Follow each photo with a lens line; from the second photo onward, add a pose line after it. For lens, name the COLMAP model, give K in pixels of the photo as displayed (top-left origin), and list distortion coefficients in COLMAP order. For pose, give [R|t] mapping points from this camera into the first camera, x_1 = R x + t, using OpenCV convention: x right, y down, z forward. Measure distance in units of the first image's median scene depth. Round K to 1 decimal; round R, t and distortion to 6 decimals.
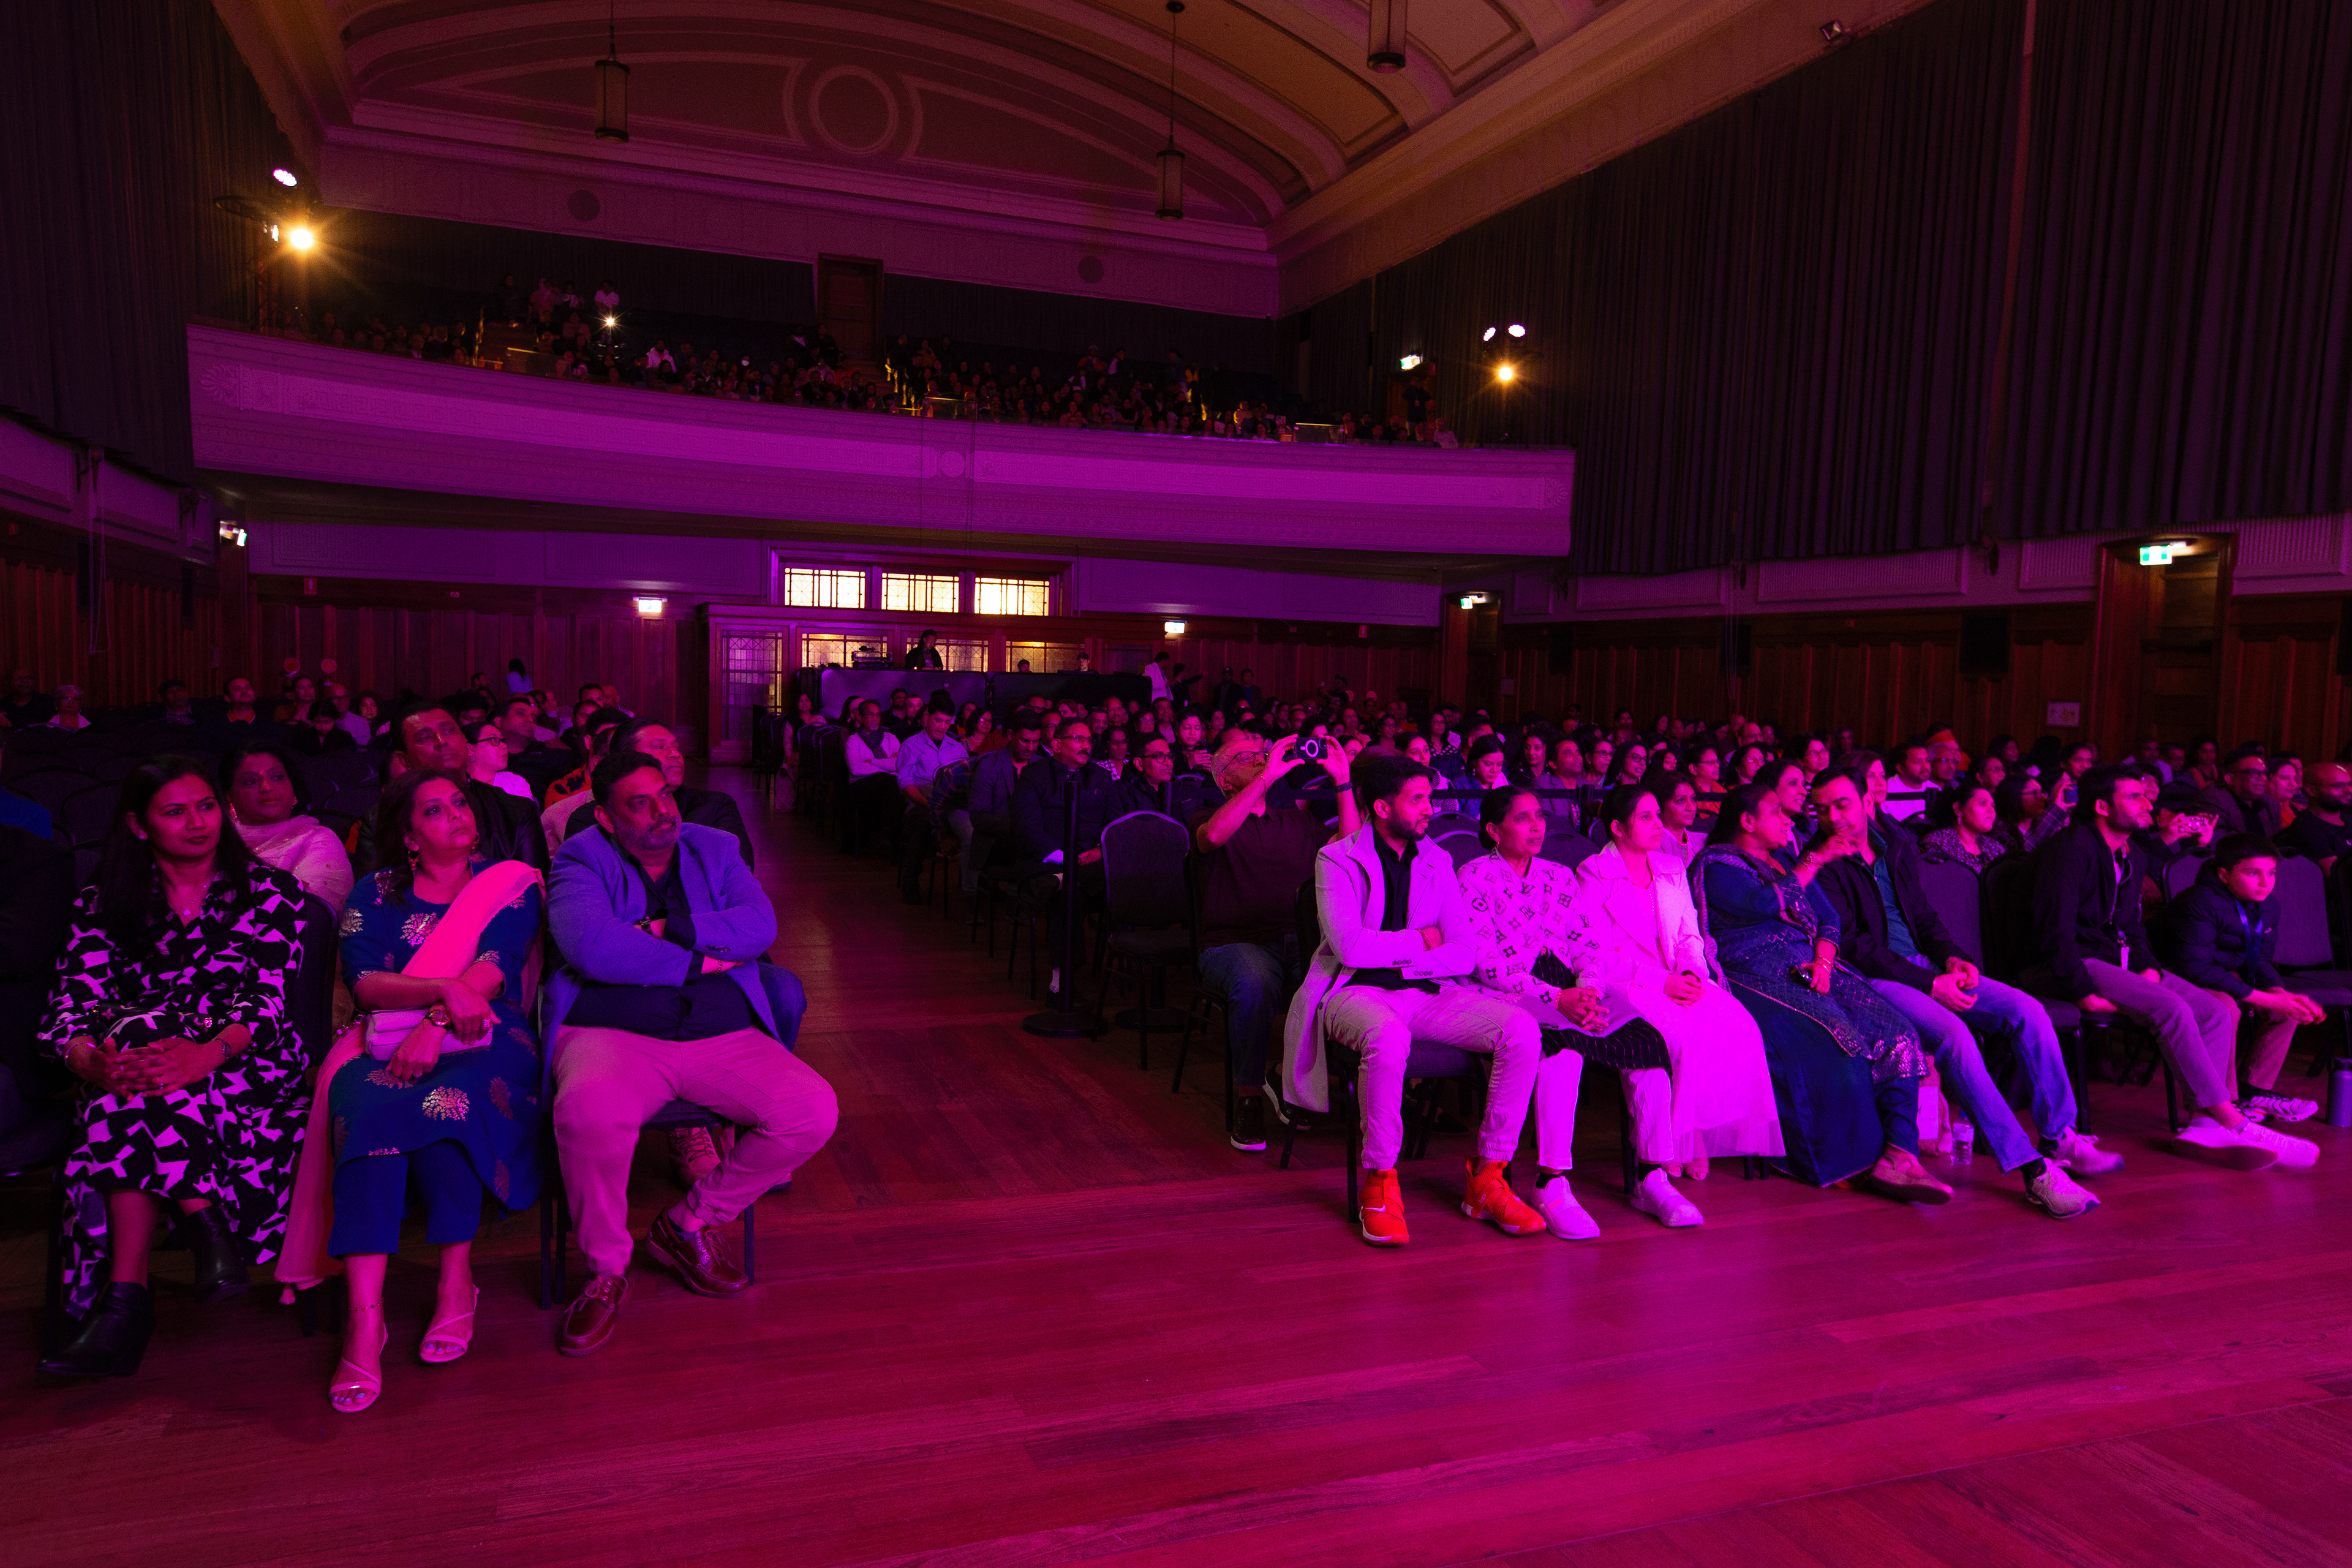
lens RADIAL K [[1565.4, 0, 1176.0], [0, 1565.4, 784.0], [0, 0, 1]] dist [-0.022954, 0.059359]
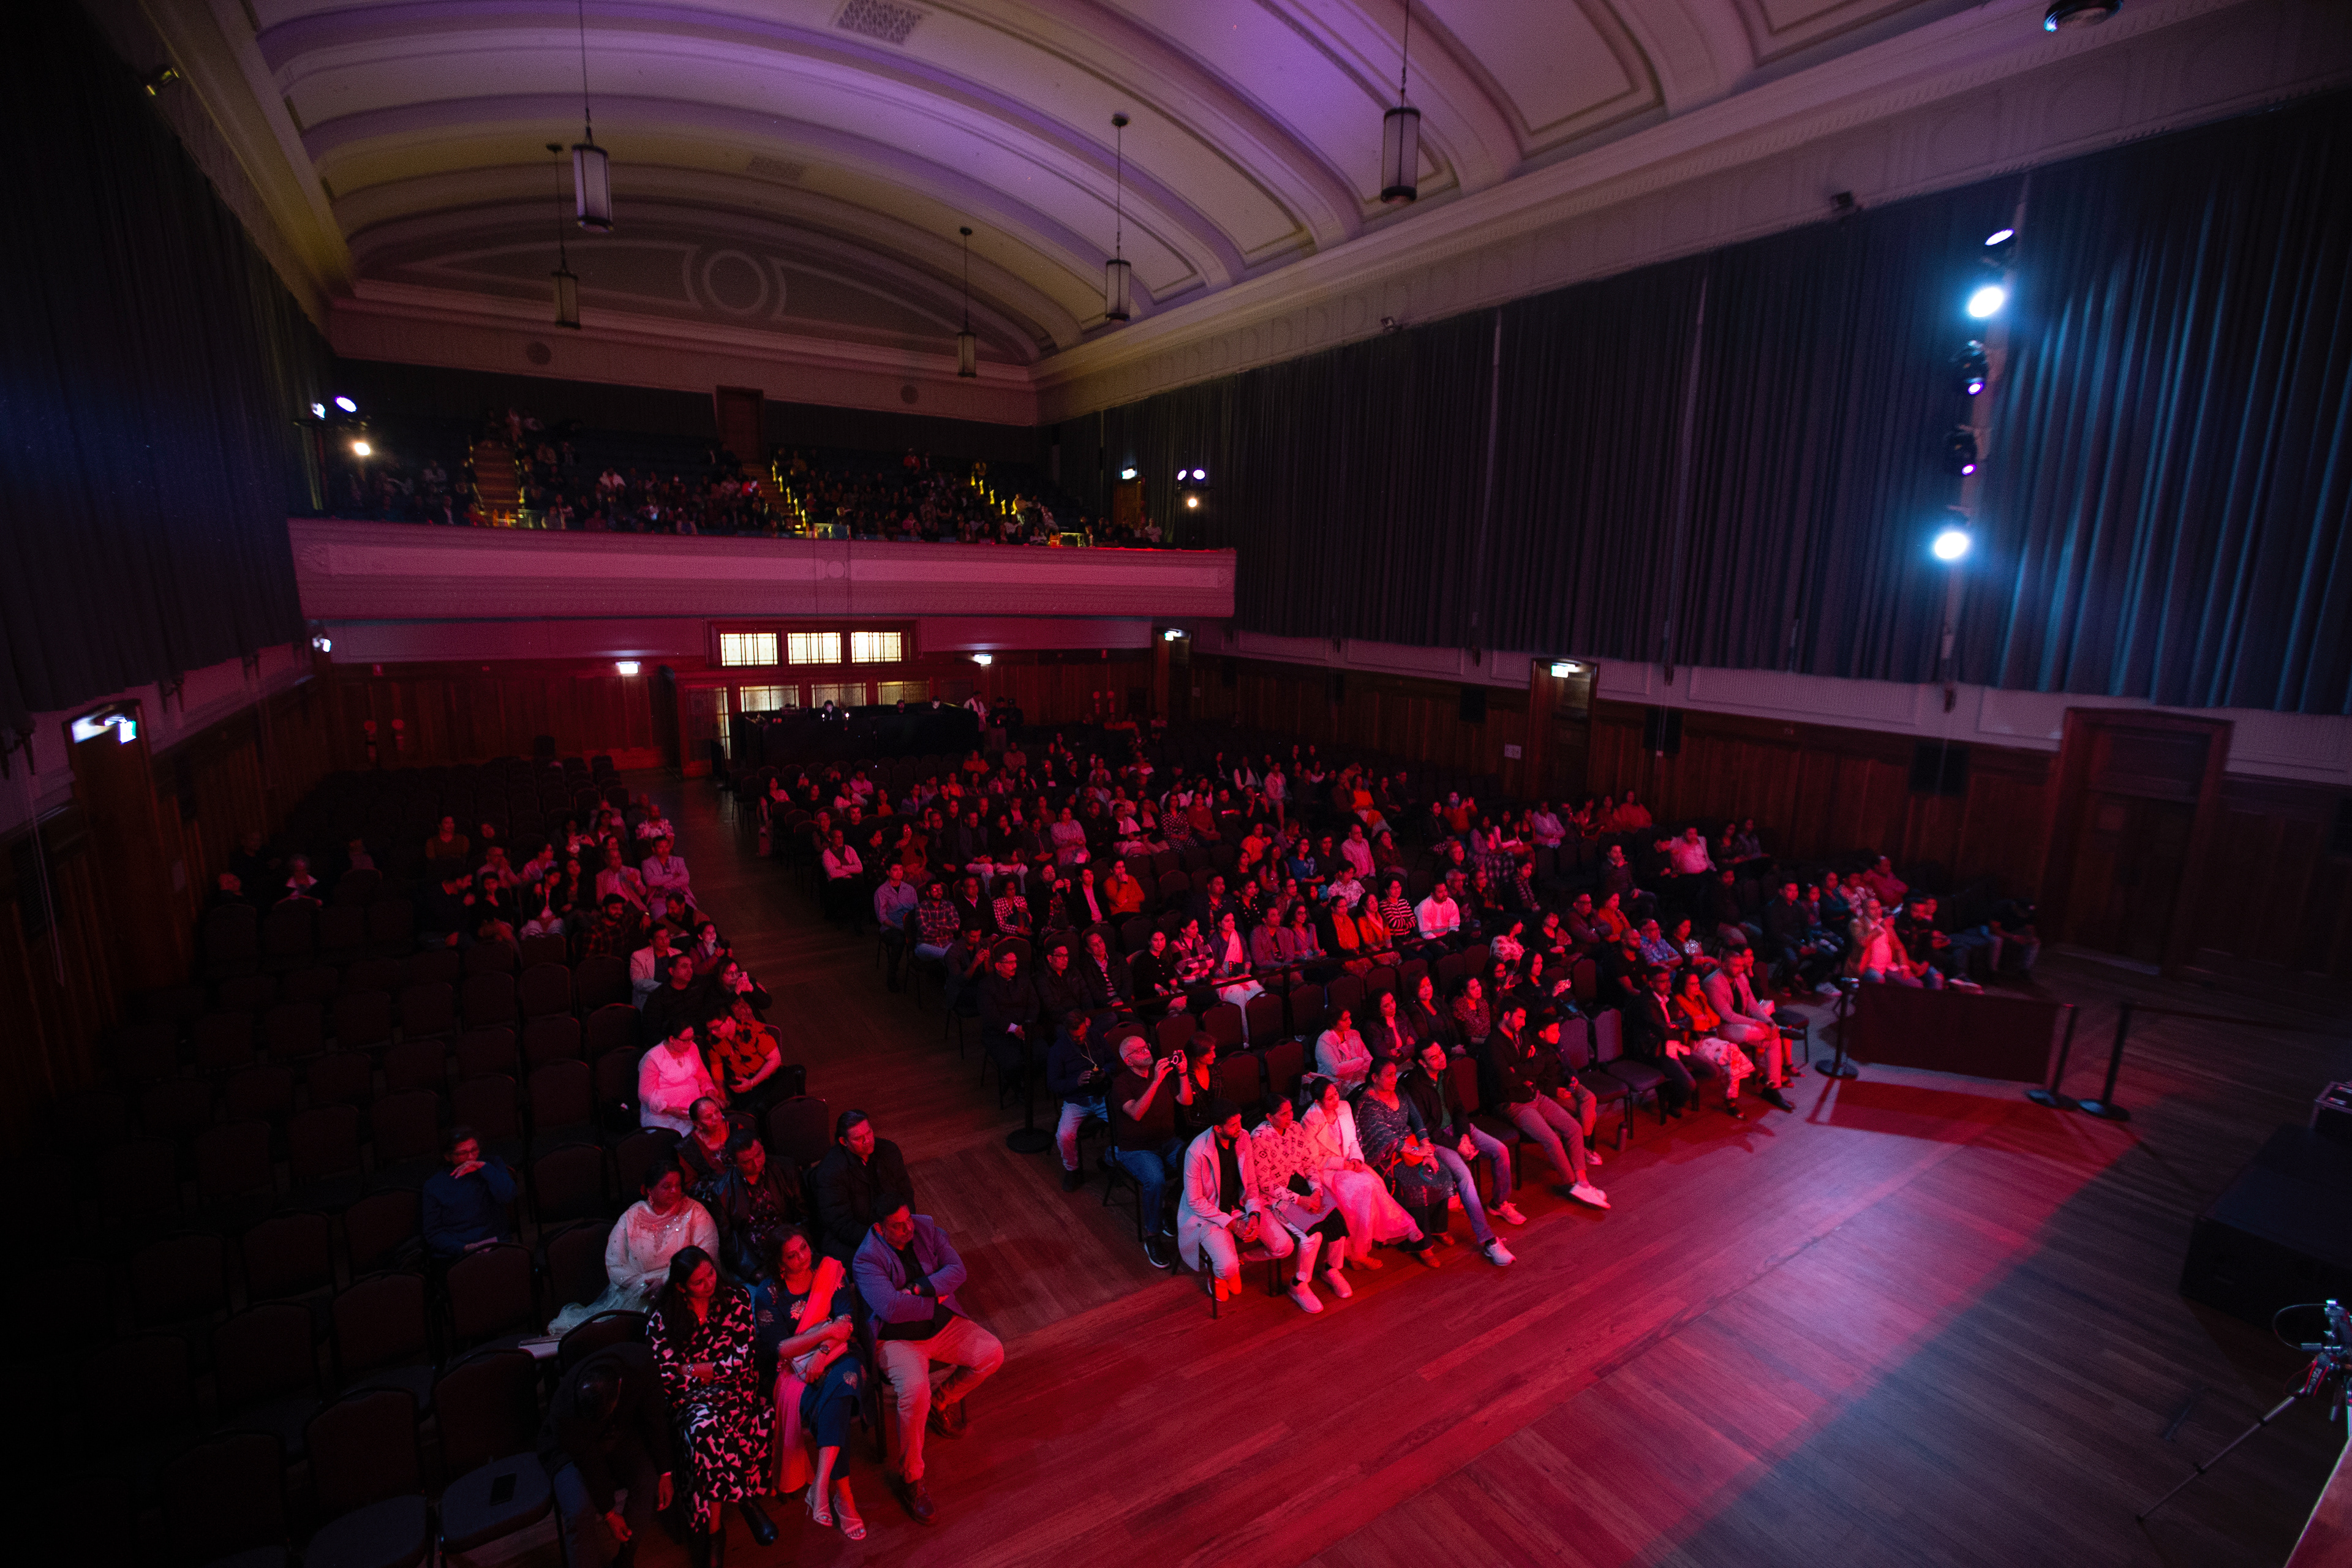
lens RADIAL K [[1045.0, 0, 1158.3], [0, 1045.0, 786.3], [0, 0, 1]] dist [-0.044620, 0.028979]
pose [[0.981298, -0.047202, 0.186617, -0.034484], [0.024444, 0.992177, 0.122421, -0.110381], [-0.190935, -0.115570, 0.974775, -0.054887]]
